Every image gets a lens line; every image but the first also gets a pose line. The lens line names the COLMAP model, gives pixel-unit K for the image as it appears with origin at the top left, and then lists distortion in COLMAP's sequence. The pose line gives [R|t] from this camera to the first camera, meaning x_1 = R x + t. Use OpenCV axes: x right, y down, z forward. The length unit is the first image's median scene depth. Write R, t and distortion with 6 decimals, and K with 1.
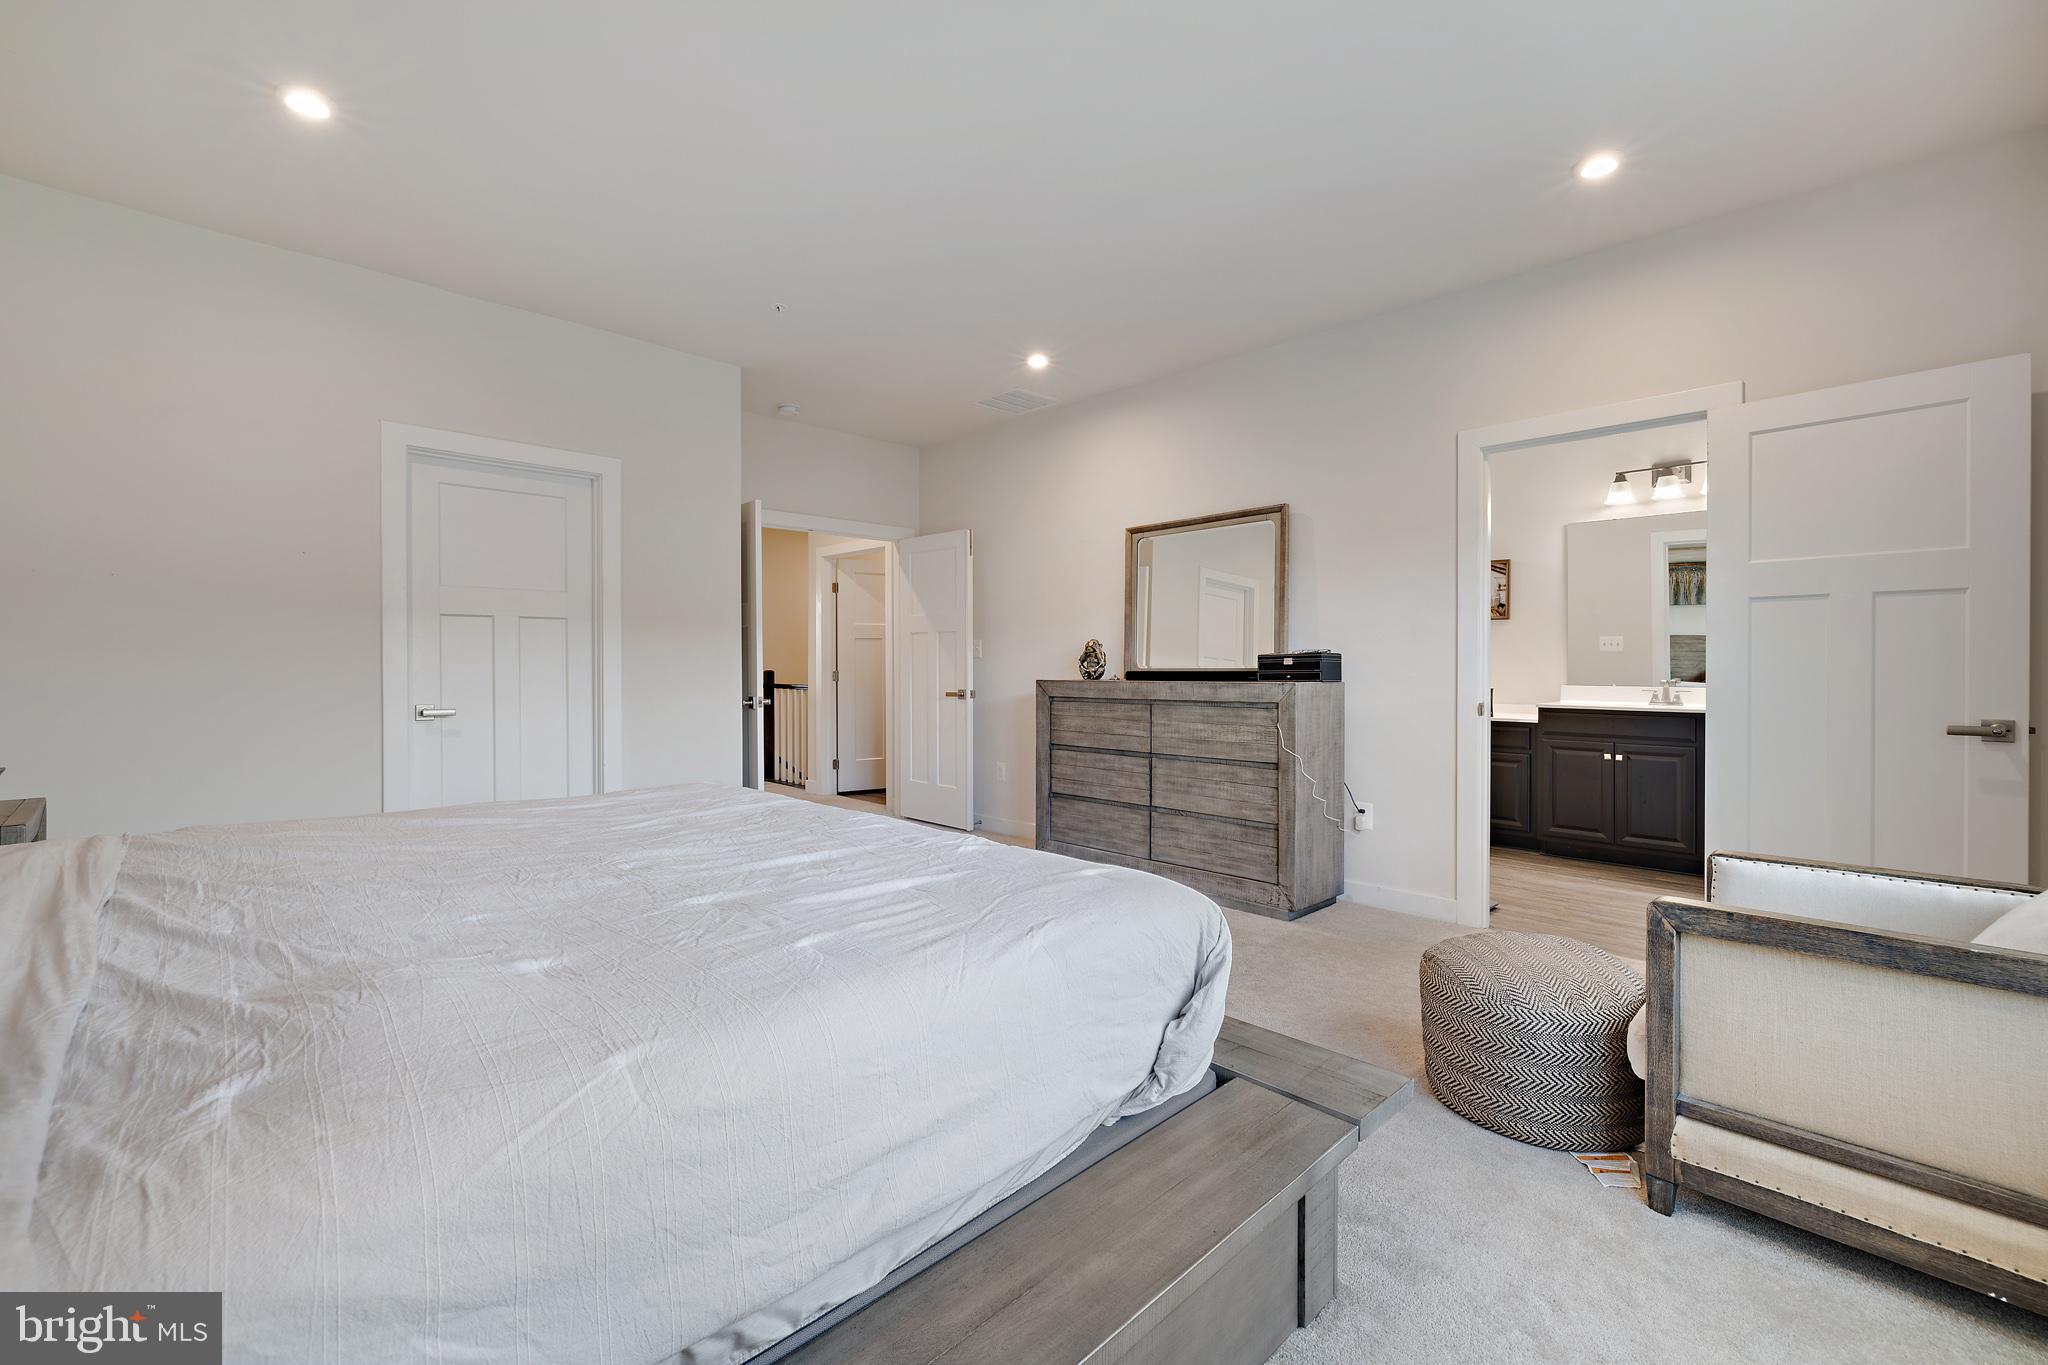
lens RADIAL K [[857.8, 0, 1020.3], [0, 857.8, 674.7], [0, 0, 1]] dist [-0.001867, -0.000731]
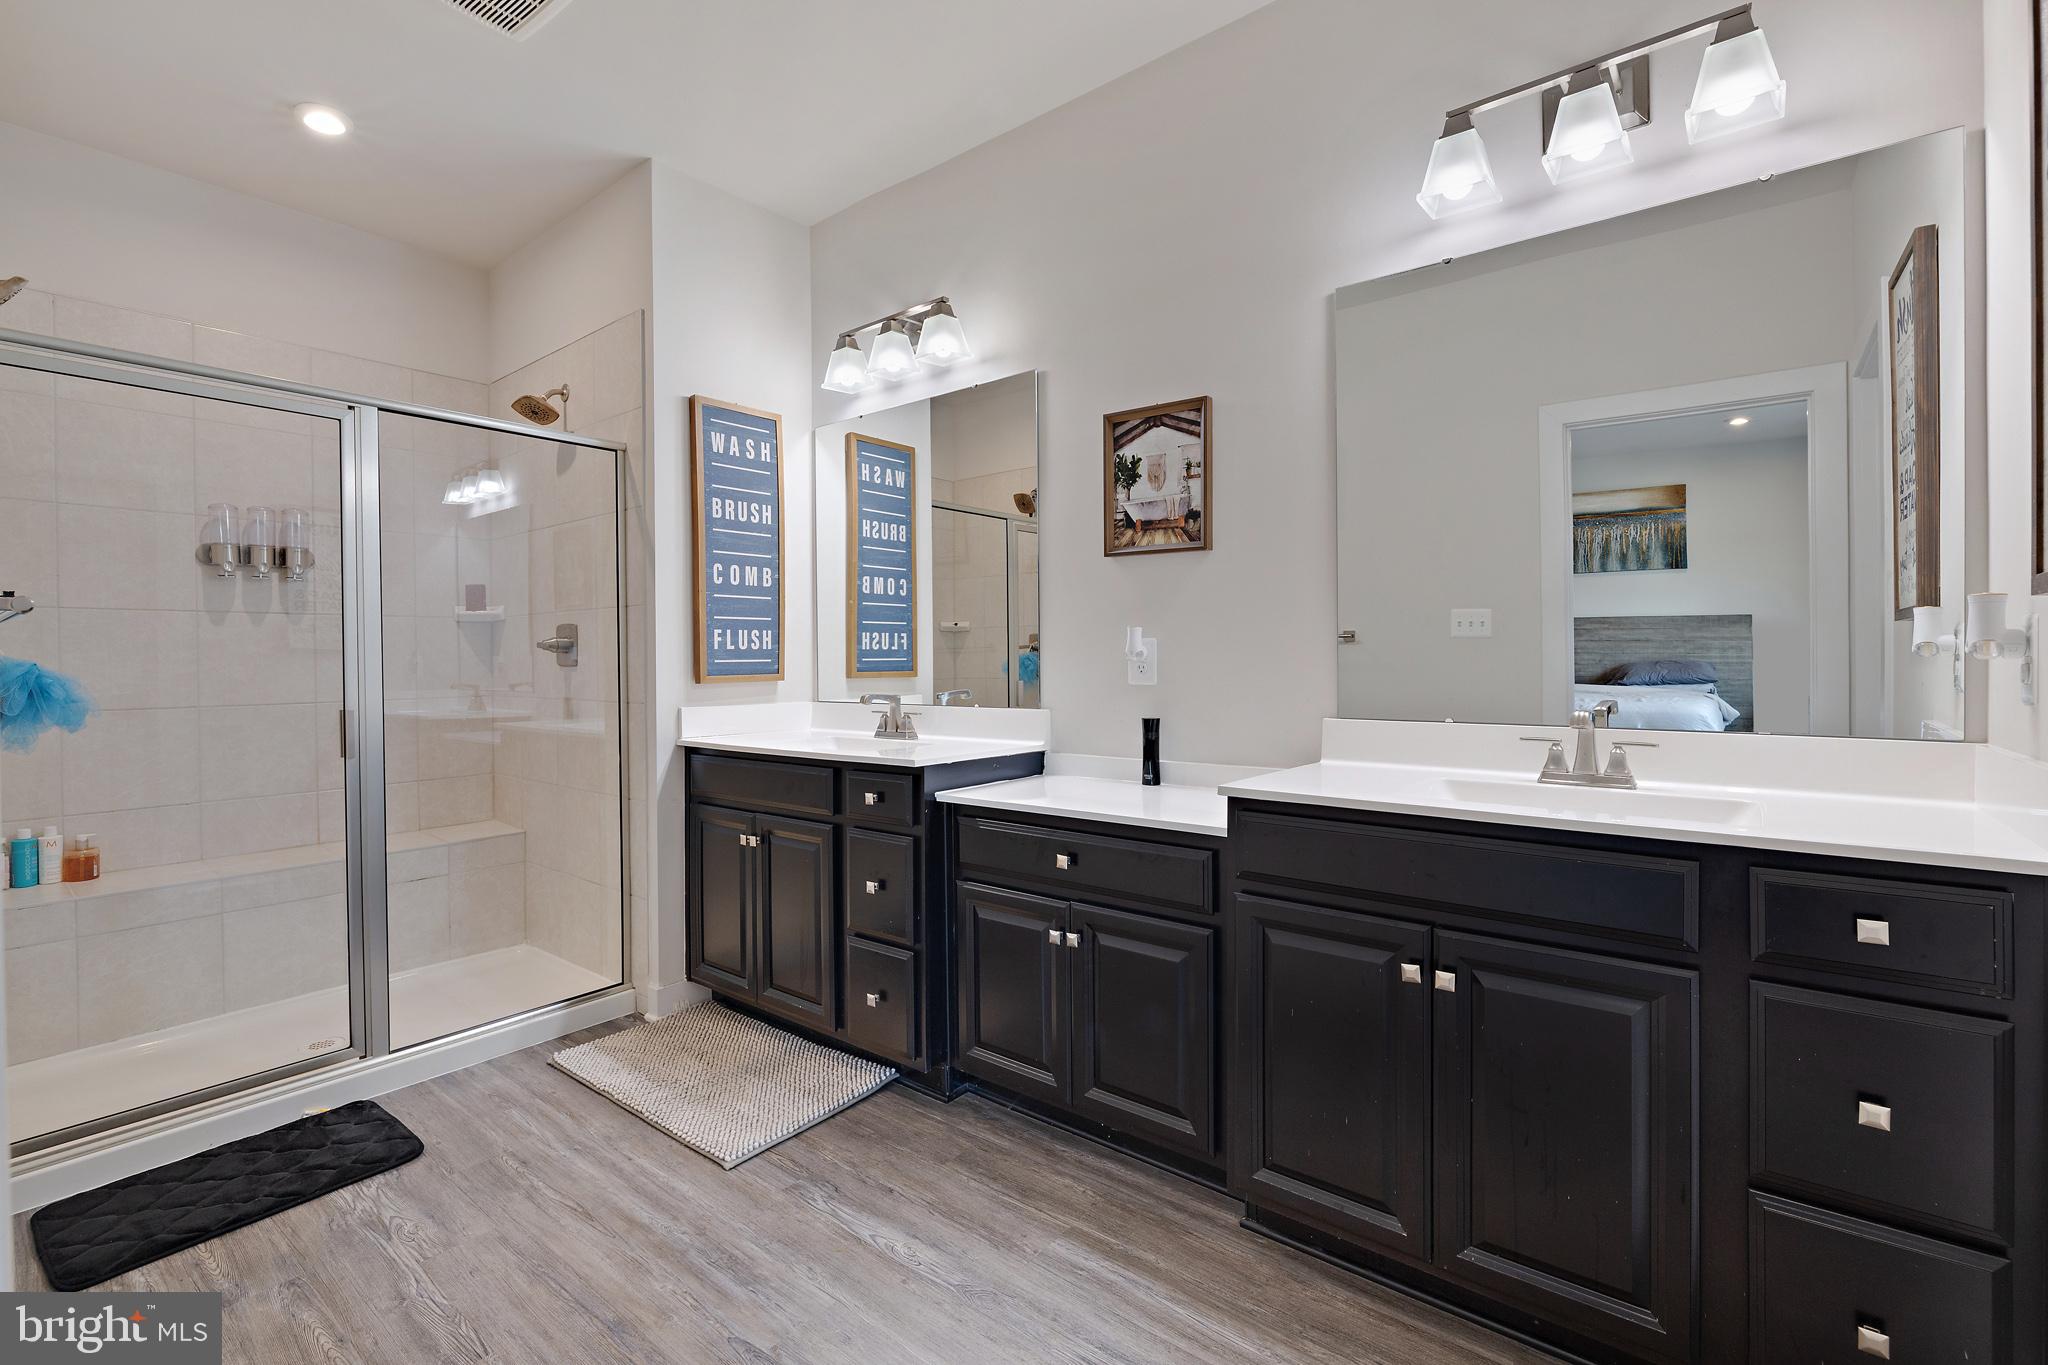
lens RADIAL K [[916.6, 0, 1026.4], [0, 916.6, 674.7], [0, 0, 1]] dist [-0.001244, 0.000145]
pose [[0.992206, -0.006847, 0.124418, 0.480150], [0.006770, 0.999977, 0.001042, -0.008788], [-0.124423, -0.000192, 0.992229, 0.654969]]
